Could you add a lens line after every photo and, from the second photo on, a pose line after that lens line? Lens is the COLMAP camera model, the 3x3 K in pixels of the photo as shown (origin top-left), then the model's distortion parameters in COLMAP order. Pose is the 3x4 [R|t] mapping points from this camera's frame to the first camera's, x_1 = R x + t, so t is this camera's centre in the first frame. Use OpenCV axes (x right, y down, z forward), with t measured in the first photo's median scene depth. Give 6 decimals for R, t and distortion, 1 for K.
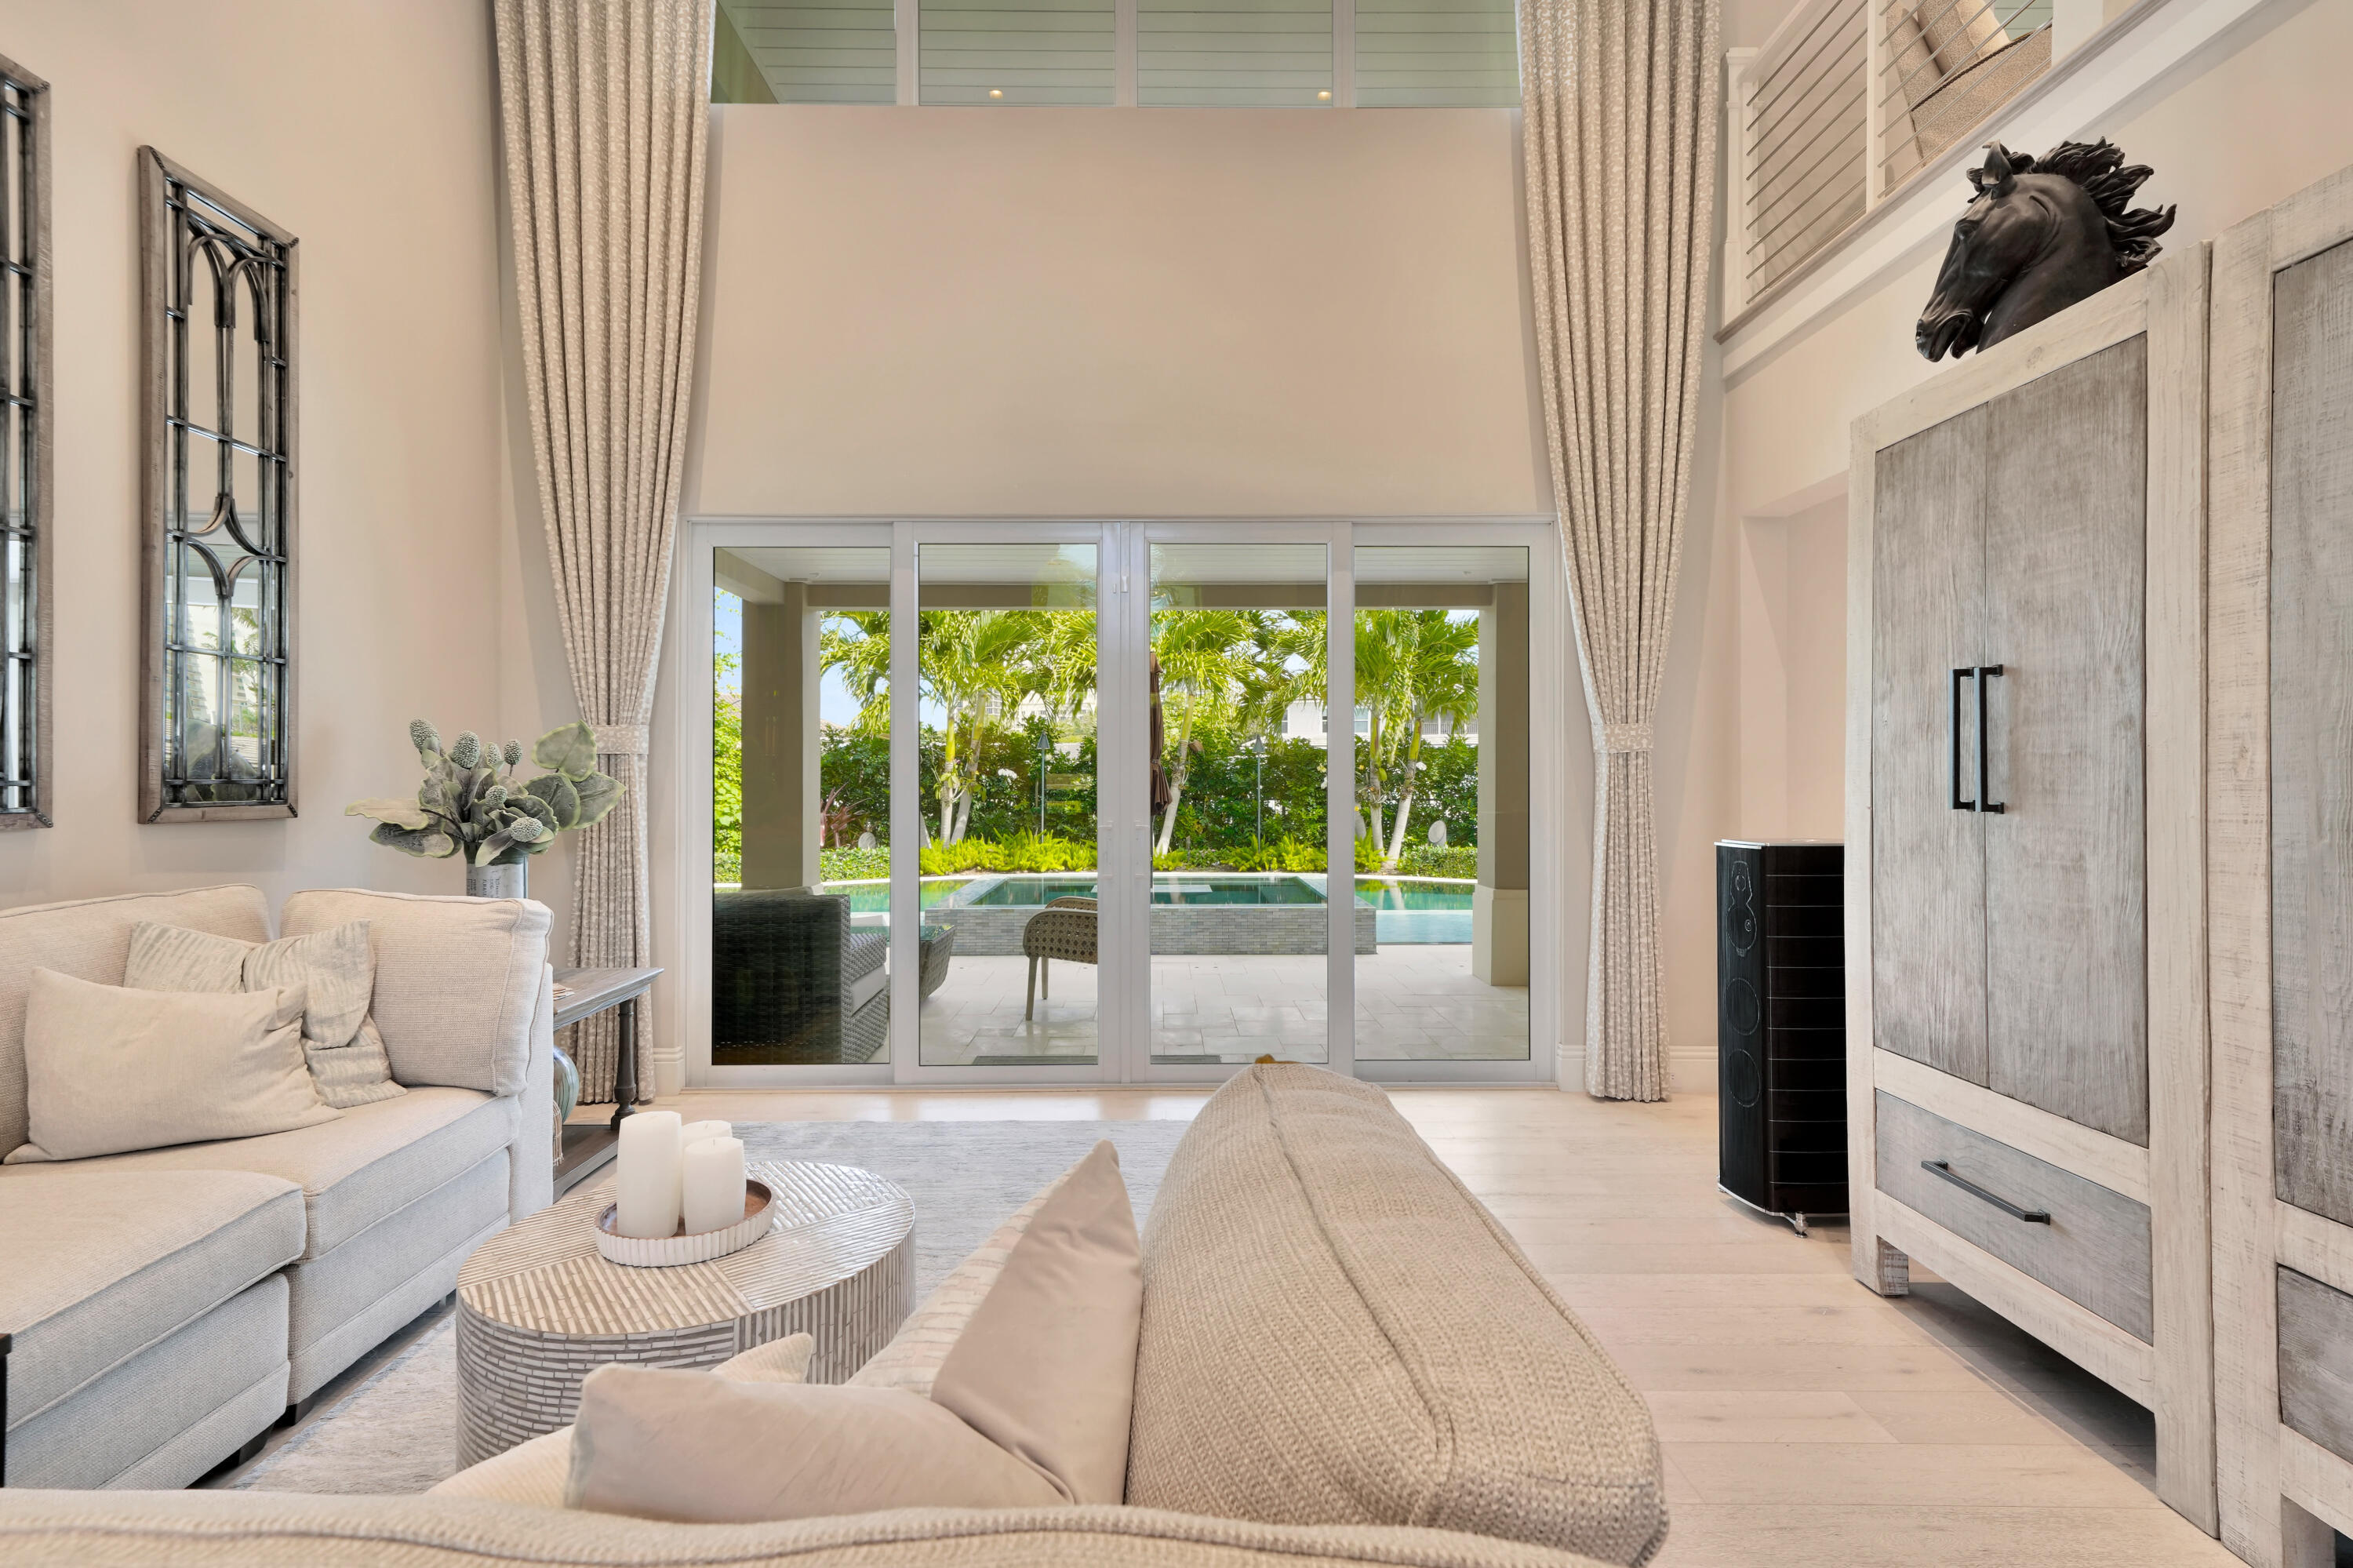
lens RADIAL K [[1140.0, 0, 1169.6], [0, 1140.0, 783.9], [0, 0, 1]] dist [0.005070, 0.001963]
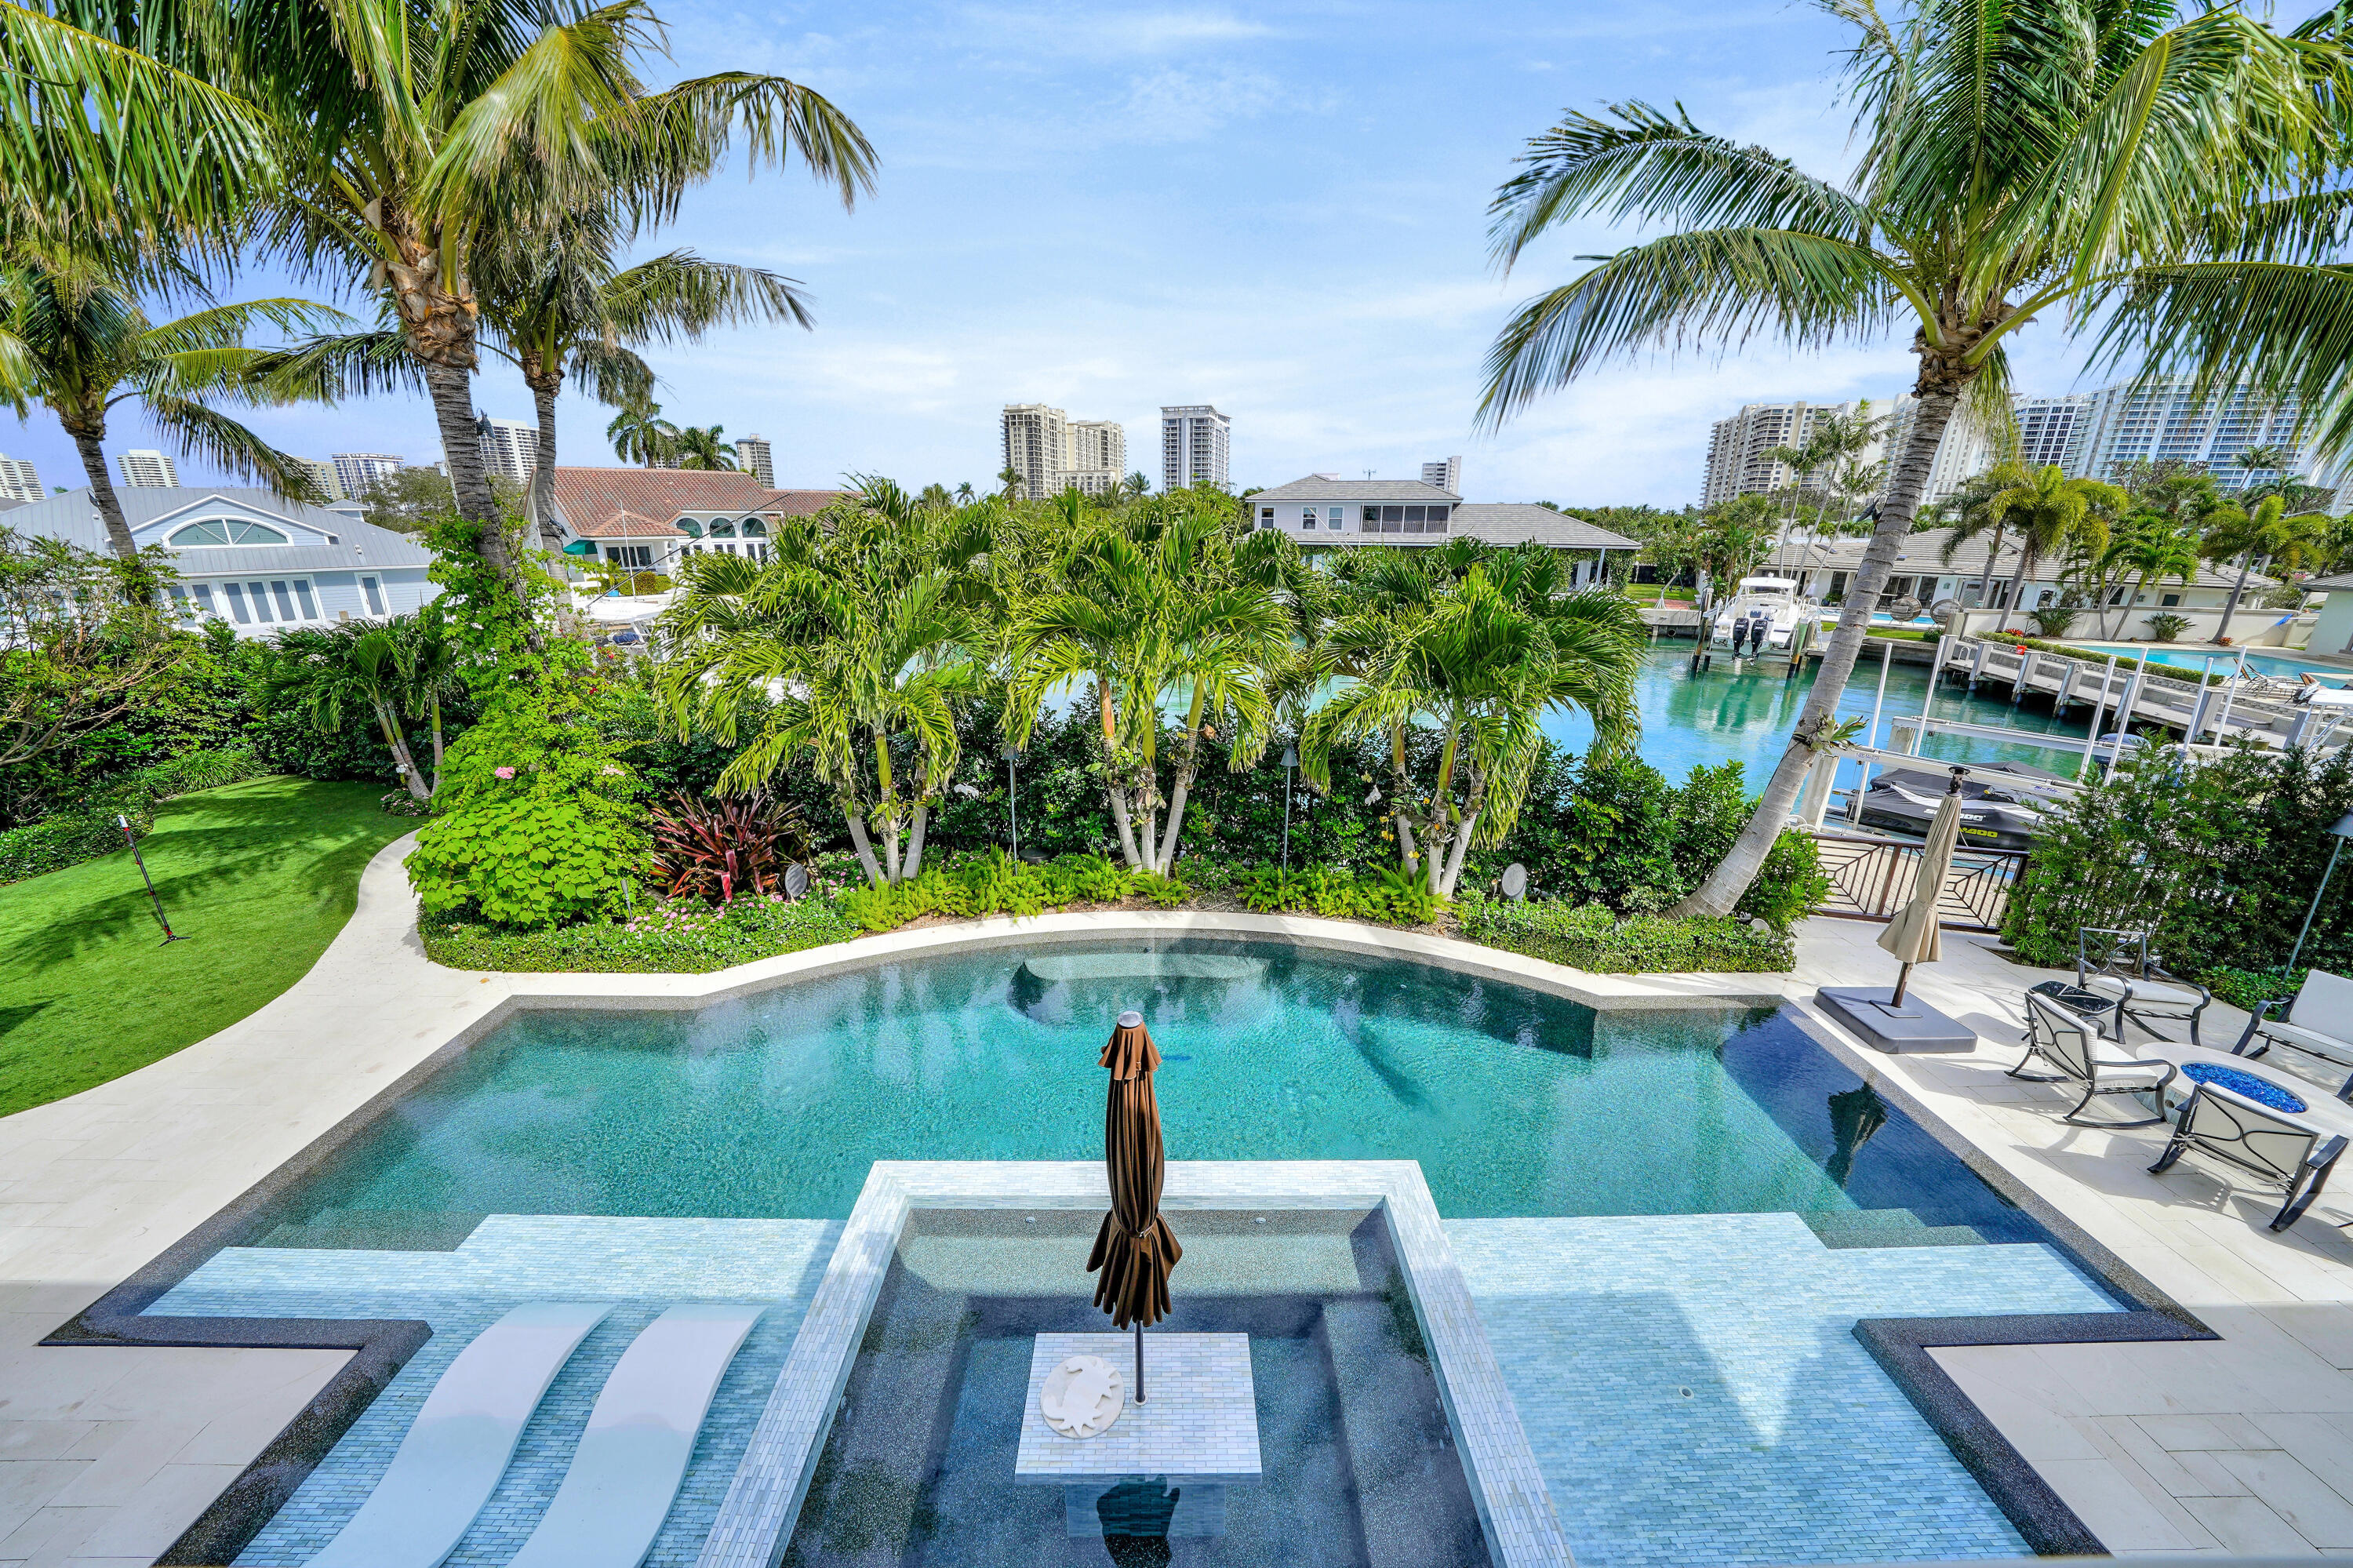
lens RADIAL K [[838.2, 0, 1170.5], [0, 838.2, 790.5], [0, 0, 1]] dist [-0.014708, -0.000085]
pose [[0.999919, 0.007835, -0.010057, 0.013378], [-0.004395, 0.952346, 0.304988, -0.654087], [0.011967, -0.304919, 0.952303, 1.615290]]
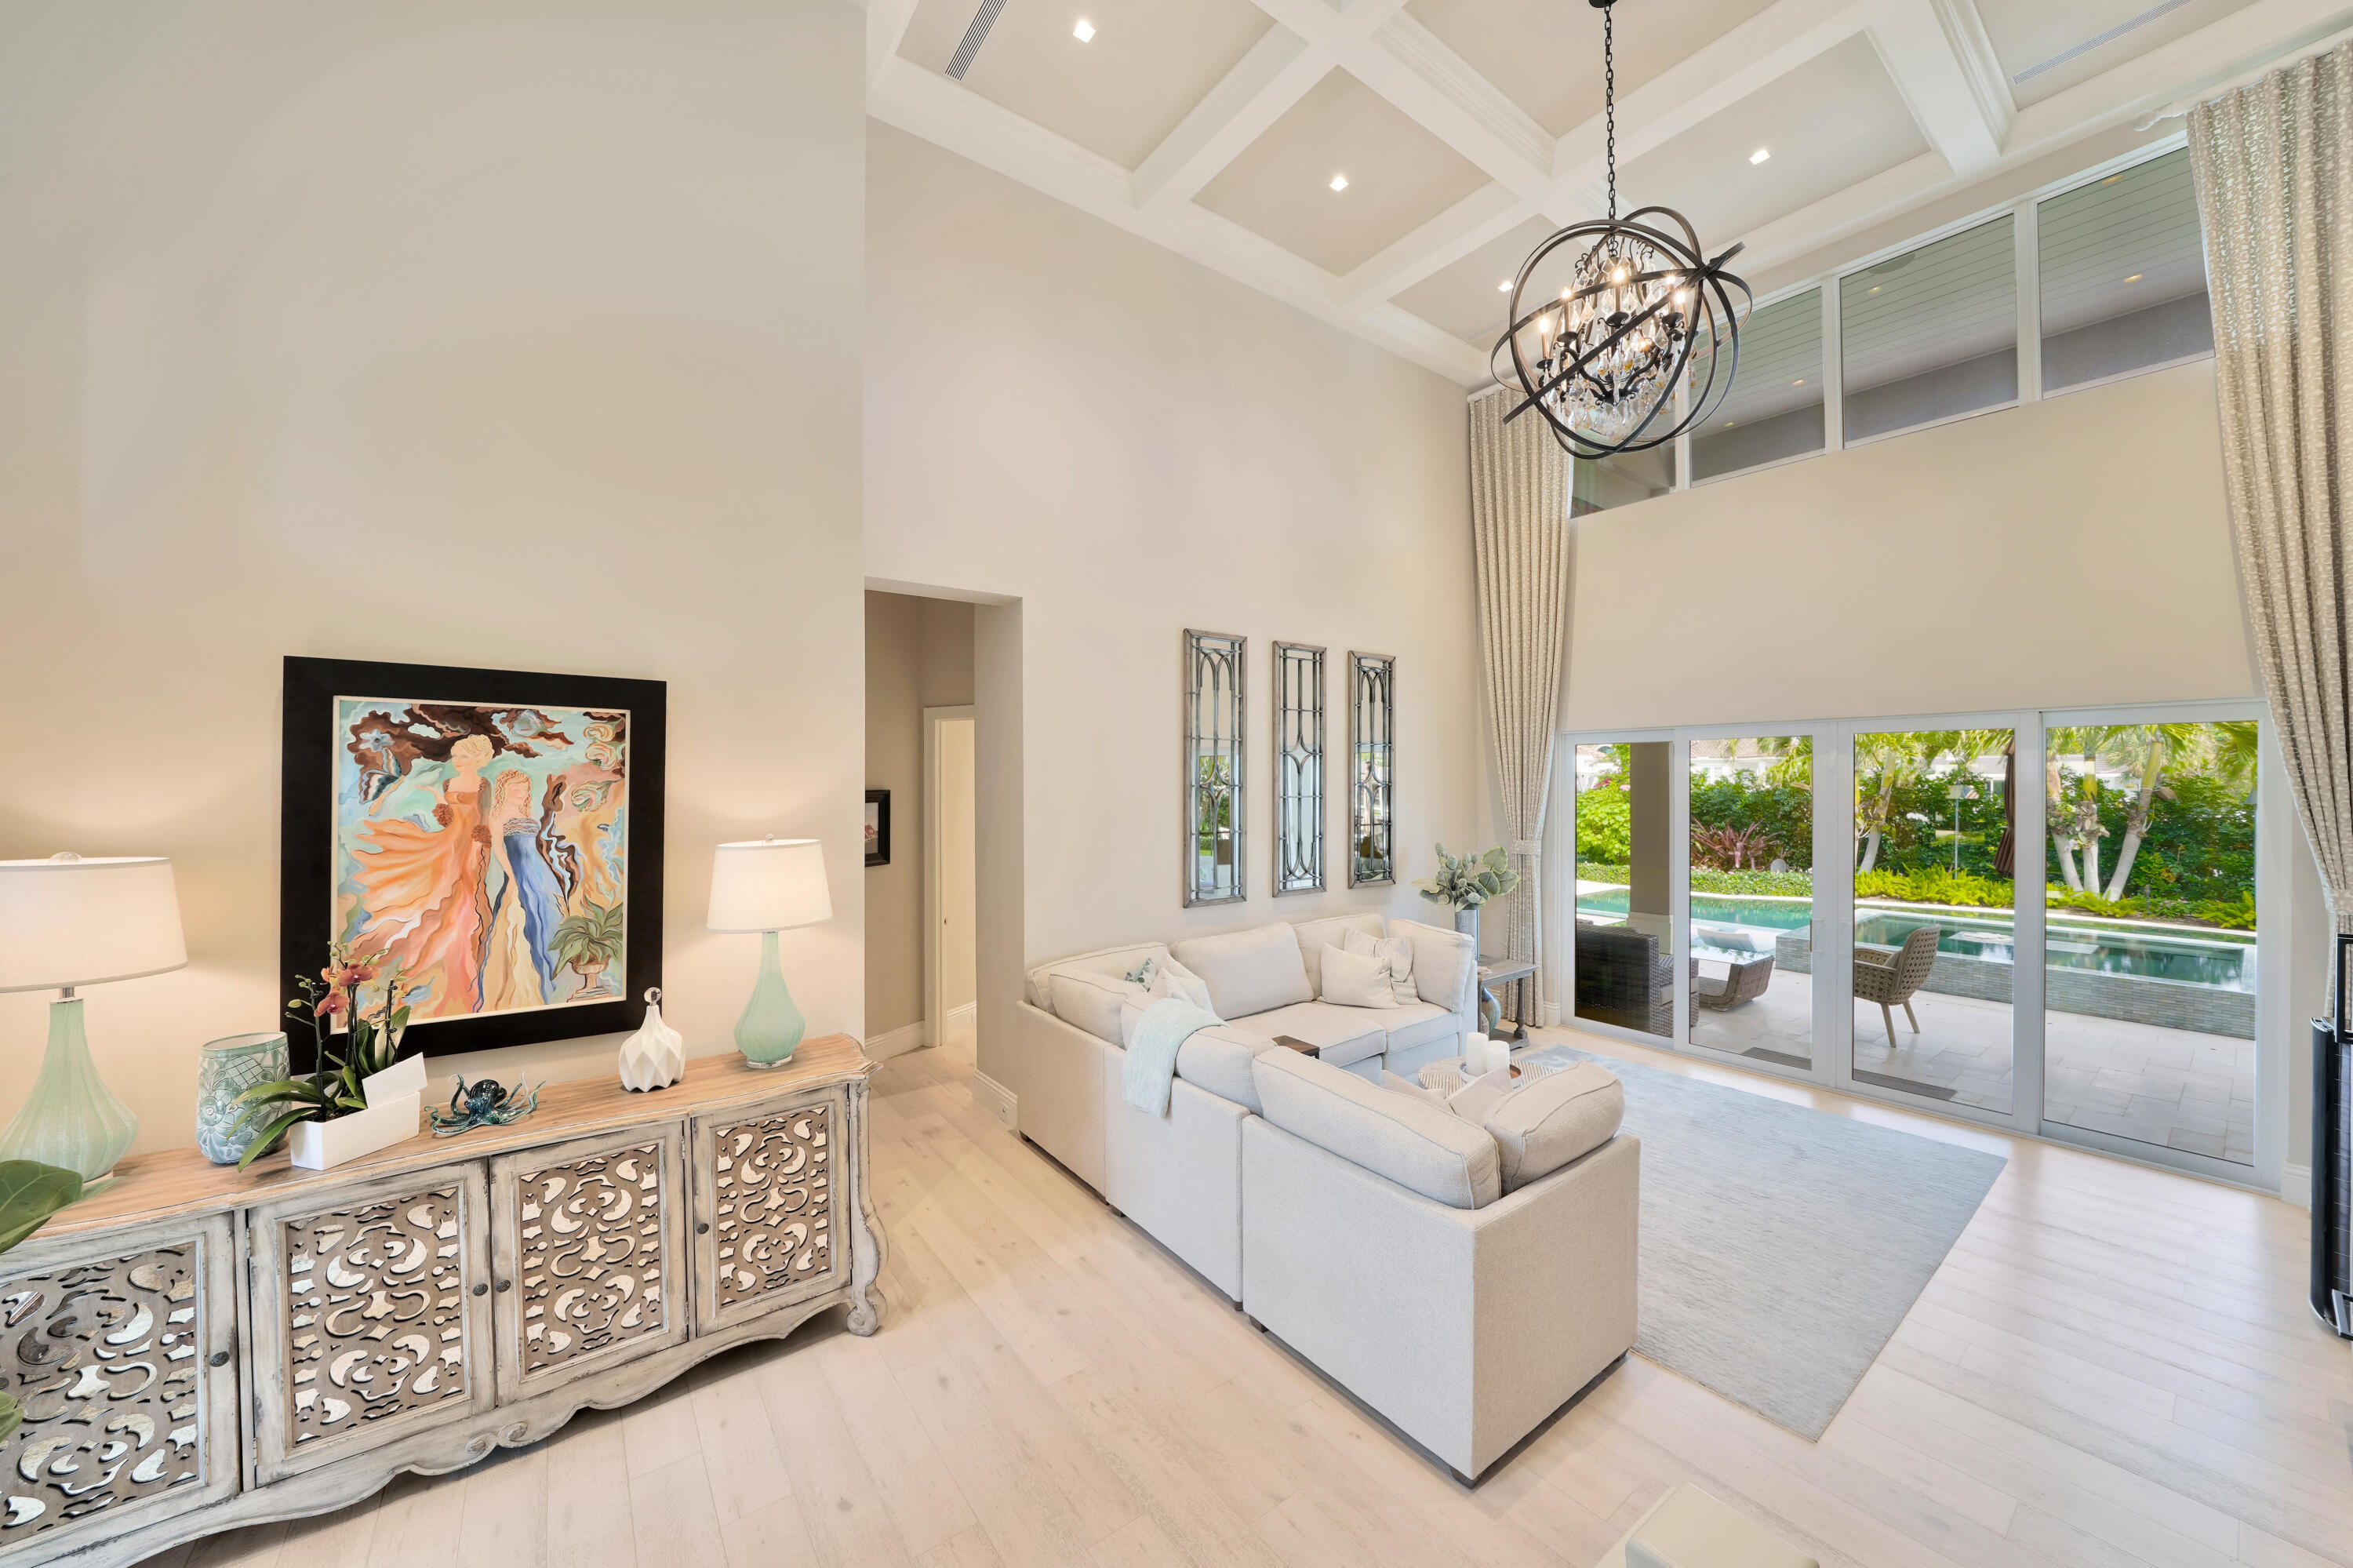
lens RADIAL K [[838.2, 0, 1170.6], [0, 838.2, 783.8], [0, 0, 1]] dist [-0.014708, -0.000085]
pose [[0.574819, -0.001709, -0.818279, 0.410776], [0.004241, 0.999991, 0.000890, -0.170668], [0.818269, -0.003982, 0.574821, -0.415910]]
